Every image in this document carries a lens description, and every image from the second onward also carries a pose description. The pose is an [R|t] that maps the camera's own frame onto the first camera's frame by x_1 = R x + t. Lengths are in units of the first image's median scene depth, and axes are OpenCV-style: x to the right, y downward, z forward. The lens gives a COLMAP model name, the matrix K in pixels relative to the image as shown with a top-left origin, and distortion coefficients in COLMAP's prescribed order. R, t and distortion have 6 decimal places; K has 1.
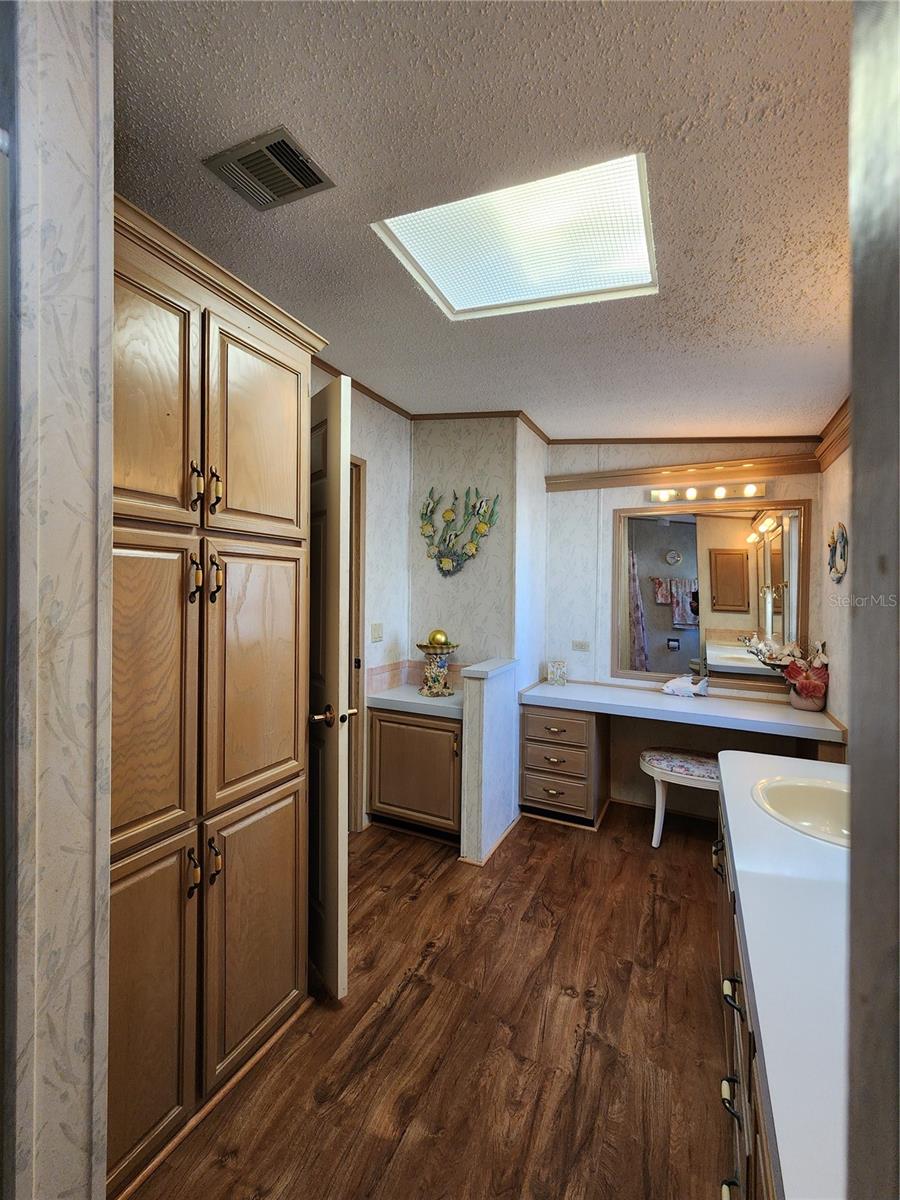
lens RADIAL K [[497.4, 0, 445.7], [0, 497.4, 591.4], [0, 0, 1]] dist [-0.000735, -0.000020]
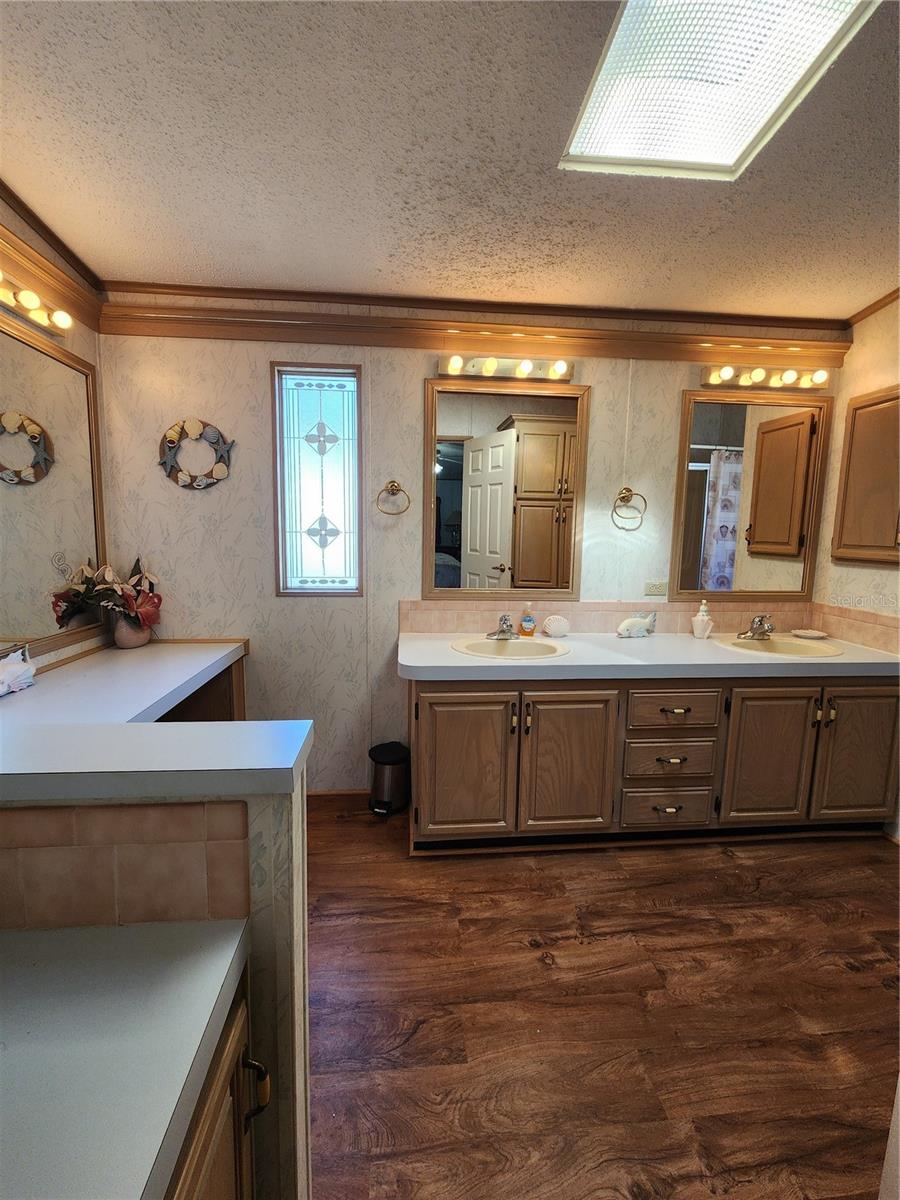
lens RADIAL K [[493.4, 0, 447.0], [0, 493.4, 591.1], [0, 0, 1]] dist [-0.000246, 0.000051]
pose [[-0.523811, -0.125456, 0.842546, -0.206988], [-0.025923, 0.990985, 0.131442, 0.035969], [-0.851440, 0.047009, -0.522341, 1.064223]]
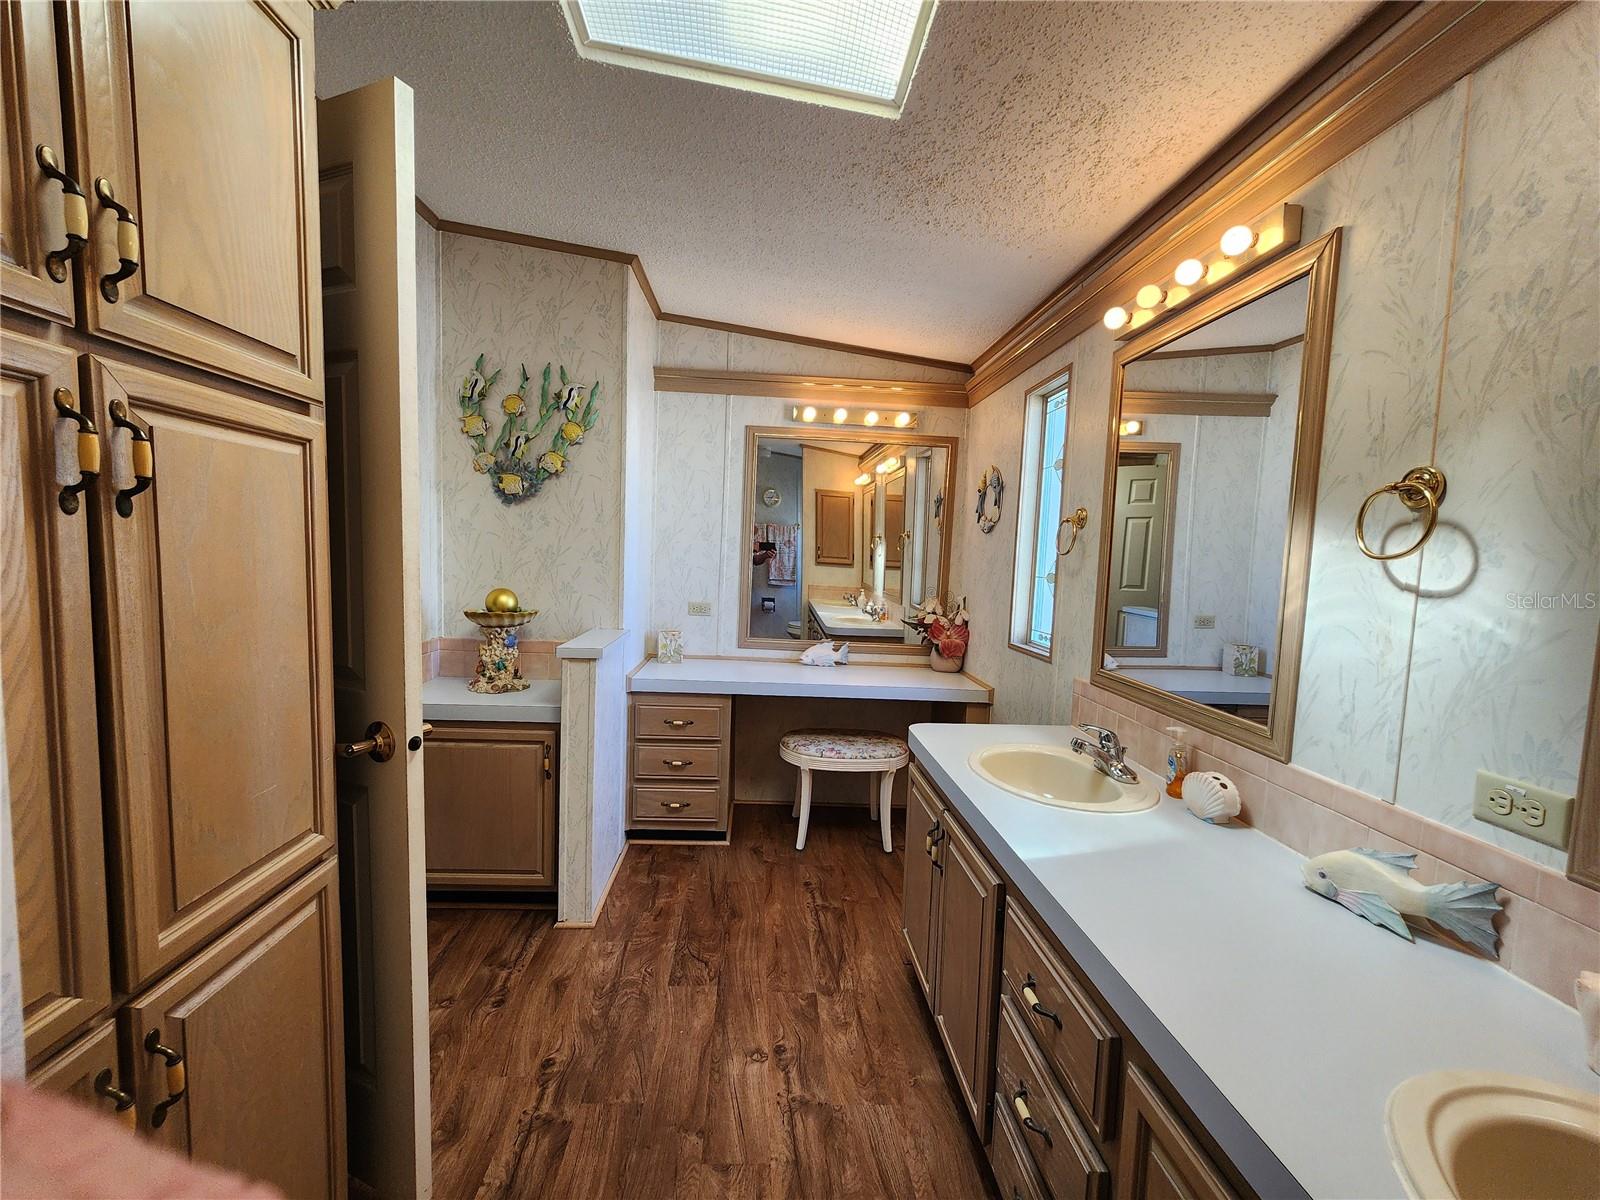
lens RADIAL K [[657.8, 0, 790.7], [0, 657.8, 606.9], [0, 0, 1]] dist [-0.000246, 0.000051]
pose [[0.869948, -0.022320, 0.492637, -0.126534], [-0.027174, 0.995288, 0.093081, 0.015919], [-0.492394, -0.094363, 0.865242, 0.112188]]
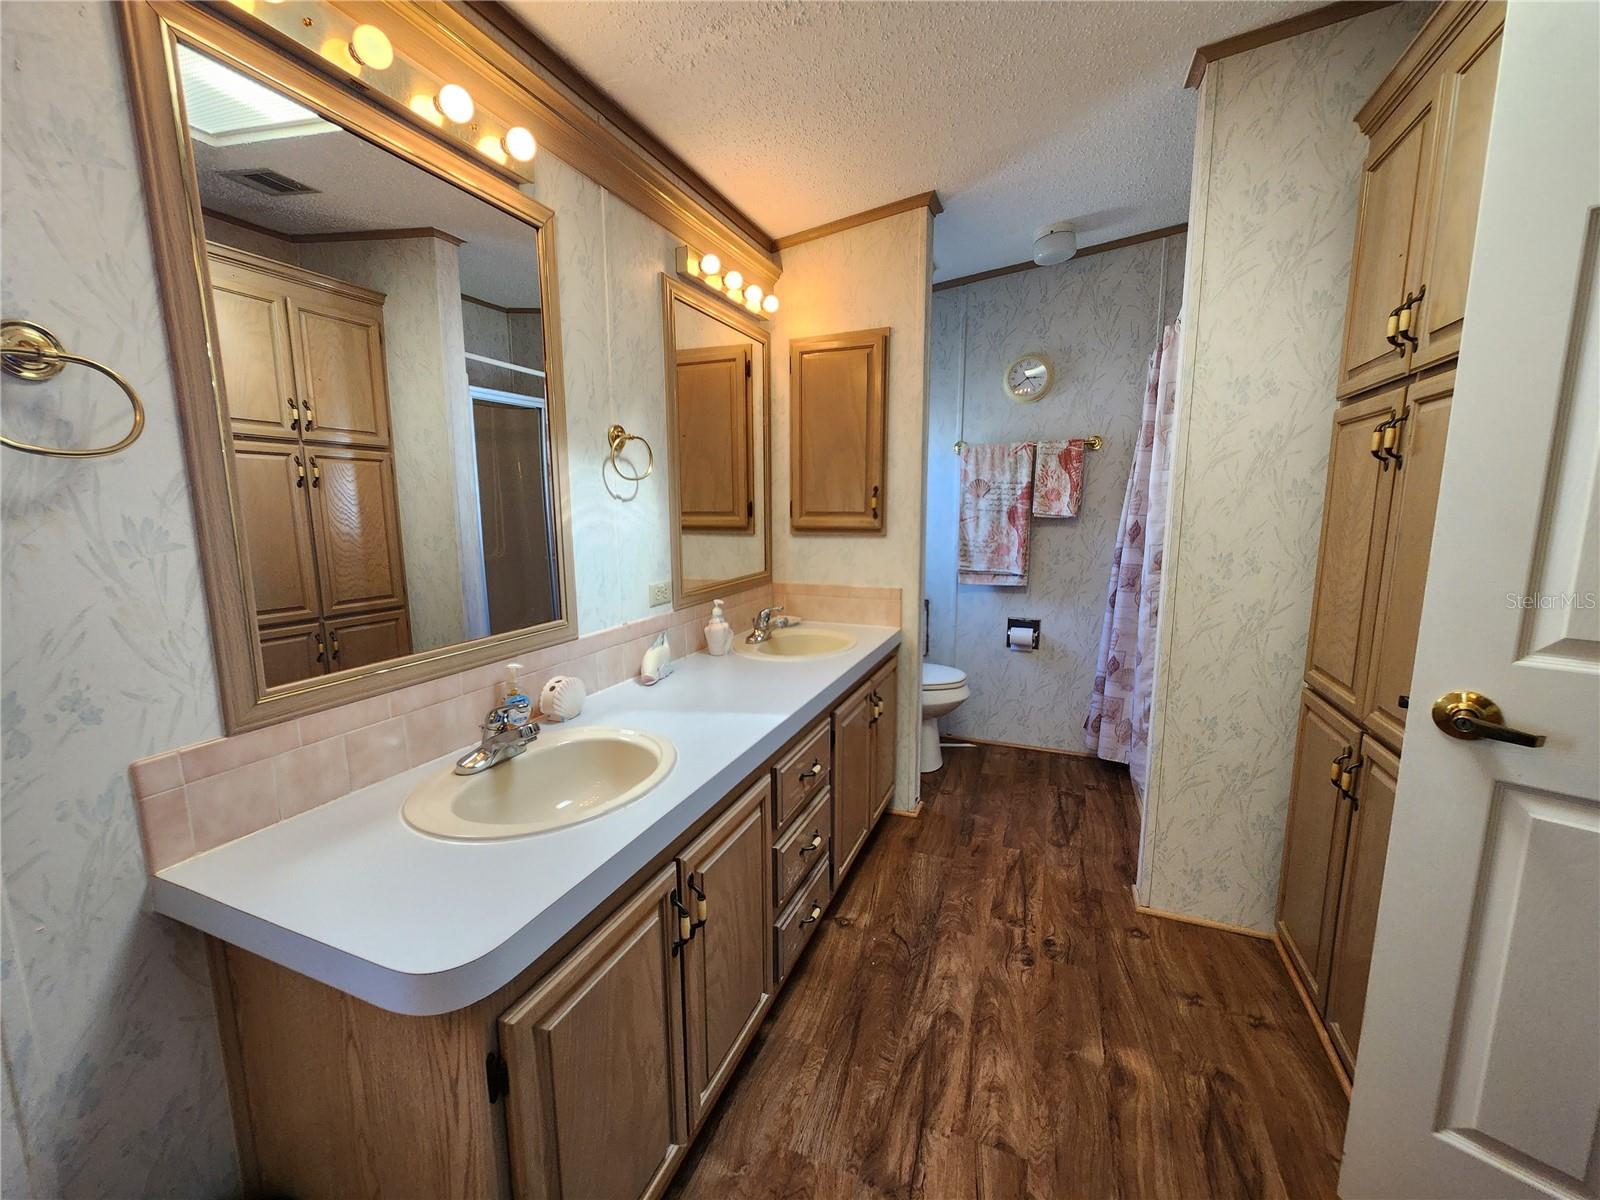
lens RADIAL K [[653.4, 0, 784.9], [0, 653.4, 607.5], [0, 0, 1]] dist [-0.001025, 0.000181]
pose [[-0.998020, 0.007032, -0.062504, 0.289107], [-0.002785, 0.987815, 0.155609, 0.039840], [0.062837, 0.155475, -0.985839, 1.009557]]
